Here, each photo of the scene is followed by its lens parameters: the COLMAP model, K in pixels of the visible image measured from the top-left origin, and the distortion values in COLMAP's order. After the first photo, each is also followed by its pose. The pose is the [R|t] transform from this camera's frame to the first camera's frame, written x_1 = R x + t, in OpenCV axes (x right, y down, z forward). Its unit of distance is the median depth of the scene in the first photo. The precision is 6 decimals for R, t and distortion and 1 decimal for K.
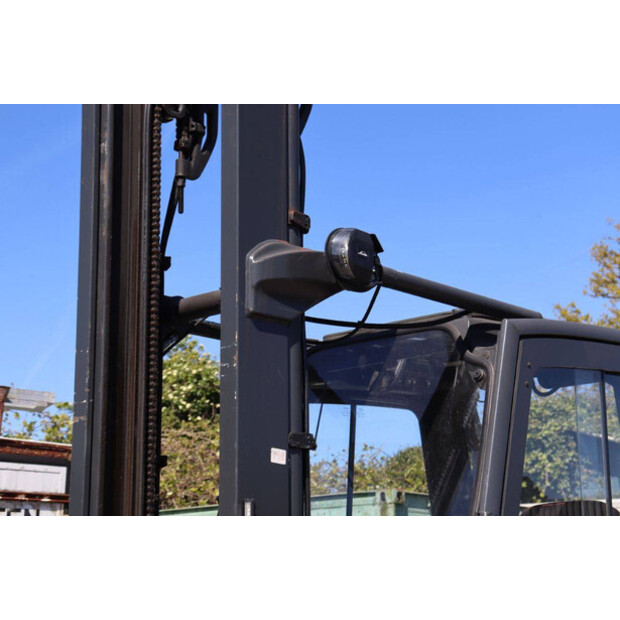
lens RADIAL K [[1246.8, 0, 310.0], [0, 1246.8, 310.0], [0, 0, 1]] dist [0.279790, 0.062997]
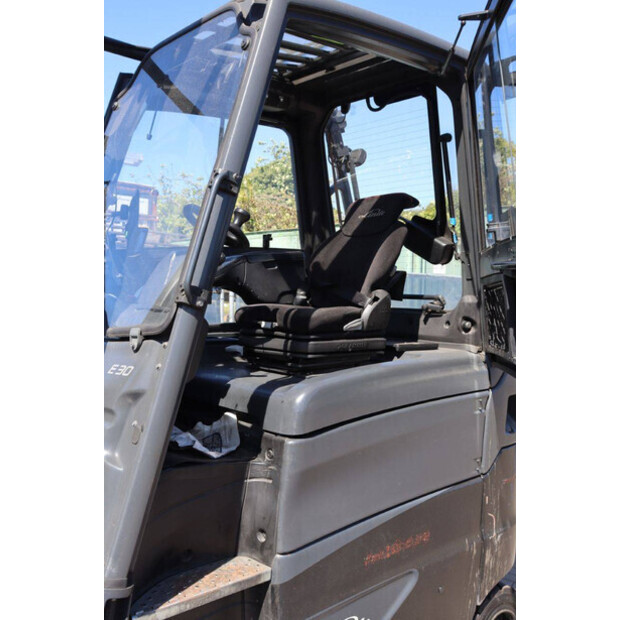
lens RADIAL K [[633.0, 0, 310.0], [0, 633.0, 310.0], [0, 0, 1]] dist [-0.103648, 0.180584]
pose [[0.994314, 0.043903, -0.097015, 0.234184], [-0.018107, 0.967493, 0.252247, 0.126384], [0.104936, -0.249056, 0.962787, 0.448184]]
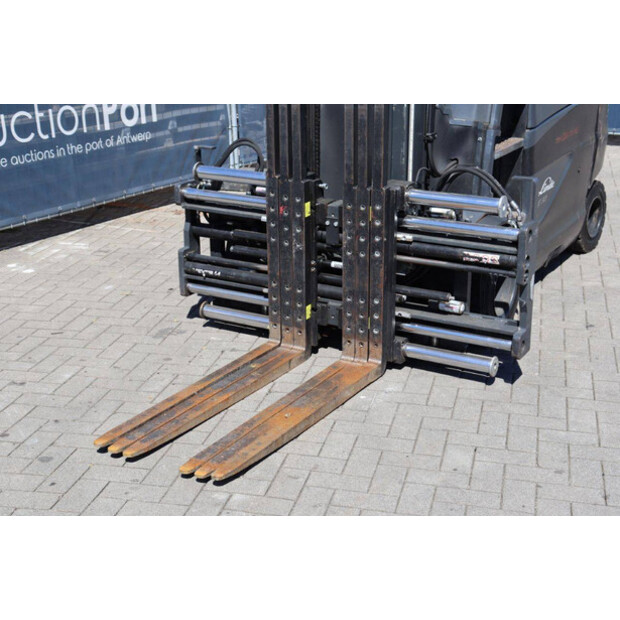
lens RADIAL K [[1024.4, 0, 310.0], [0, 1024.4, 310.0], [0, 0, 1]] dist [0.141351, 0.116352]
pose [[0.975289, -0.063403, 0.211641, -0.396387], [-0.054775, 0.858638, 0.509647, -0.014832], [-0.214036, -0.508646, 0.833947, -0.276247]]
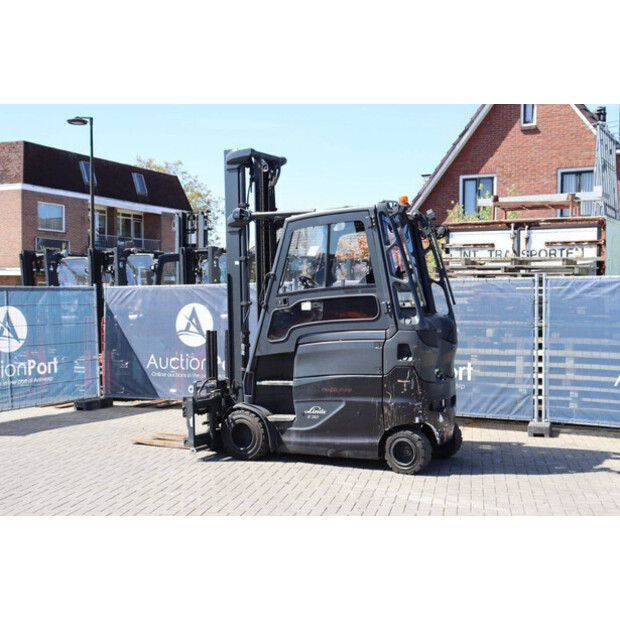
lens RADIAL K [[844.0, 0, 310.0], [0, 844.0, 310.0], [0, 0, 1]] dist [0.054910, 0.042240]
pose [[0.251978, 0.023158, -0.967456, 2.452232], [0.226017, 0.970657, 0.082101, 0.076065], [0.940969, -0.239349, 0.239350, 0.404912]]
